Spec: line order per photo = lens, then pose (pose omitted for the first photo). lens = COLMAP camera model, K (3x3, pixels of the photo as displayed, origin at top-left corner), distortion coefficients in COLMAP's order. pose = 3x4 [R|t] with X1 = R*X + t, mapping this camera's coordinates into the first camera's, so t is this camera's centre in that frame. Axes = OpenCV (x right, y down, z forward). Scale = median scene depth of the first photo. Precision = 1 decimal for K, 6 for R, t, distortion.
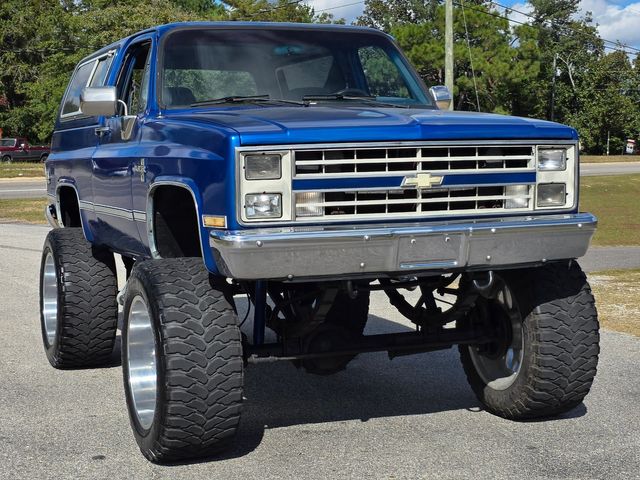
lens RADIAL K [[1043.0, 0, 320.0], [0, 1043.0, 240.0], [0, 0, 1]] dist [0.079069, 0.068357]
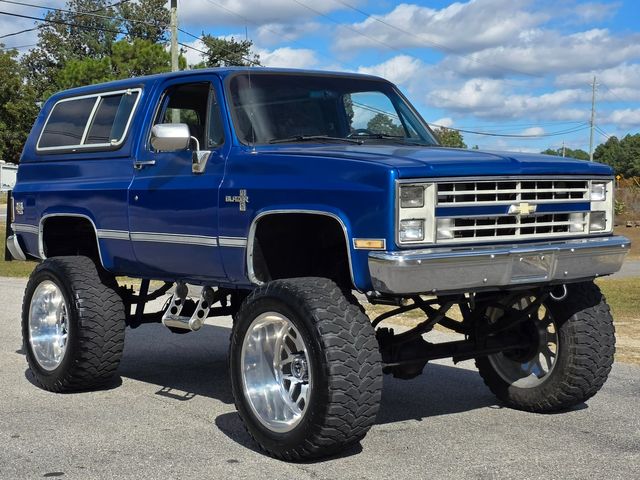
lens RADIAL K [[1044.7, 0, 260.0], [0, 1044.7, 239.0], [0, 0, 1]] dist [0.066055, 0.031501]
pose [[0.967743, -0.006612, 0.251852, -0.473168], [0.015217, 0.999365, -0.032233, 0.011222], [-0.251479, 0.035026, 0.967229, -0.077955]]
